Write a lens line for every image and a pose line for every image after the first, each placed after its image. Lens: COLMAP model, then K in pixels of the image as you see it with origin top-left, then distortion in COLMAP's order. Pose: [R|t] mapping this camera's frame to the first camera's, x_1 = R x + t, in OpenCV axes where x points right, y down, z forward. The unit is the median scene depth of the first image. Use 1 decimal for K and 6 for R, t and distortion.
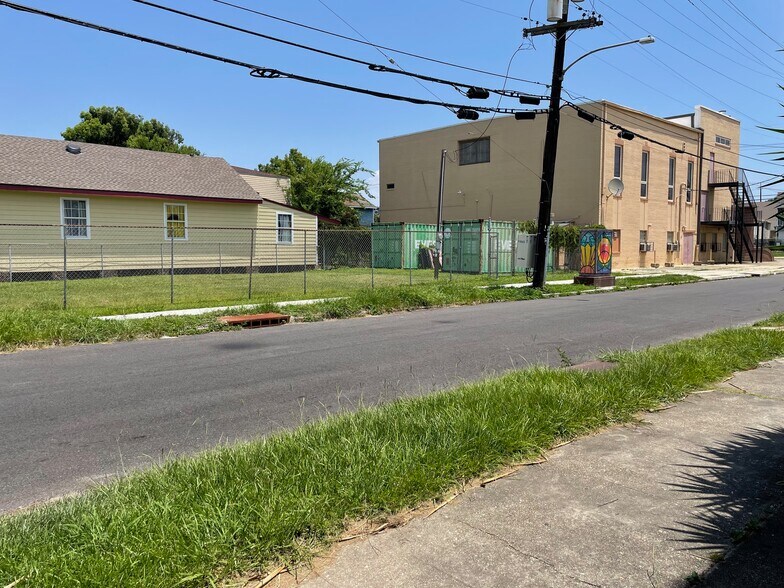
lens RADIAL K [[599.6, 0, 390.4], [0, 599.6, 292.7], [0, 0, 1]] dist [0.111966, -0.151186]
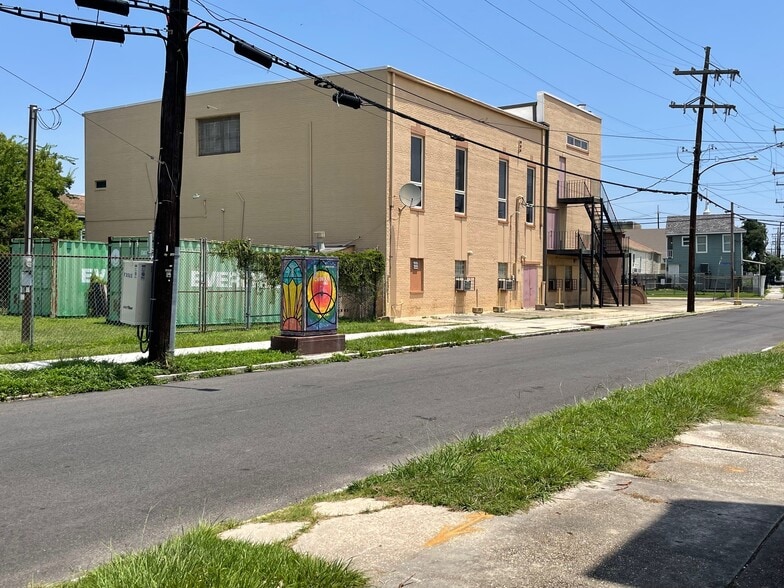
lens RADIAL K [[781.3, 0, 390.5], [0, 781.3, 292.3], [0, 0, 1]] dist [0.113543, -0.155582]
pose [[0.979833, 0.006462, 0.199712, 0.185144], [0.005093, 0.998345, -0.057290, -0.017378], [-0.199752, 0.057152, 0.978178, 0.167786]]
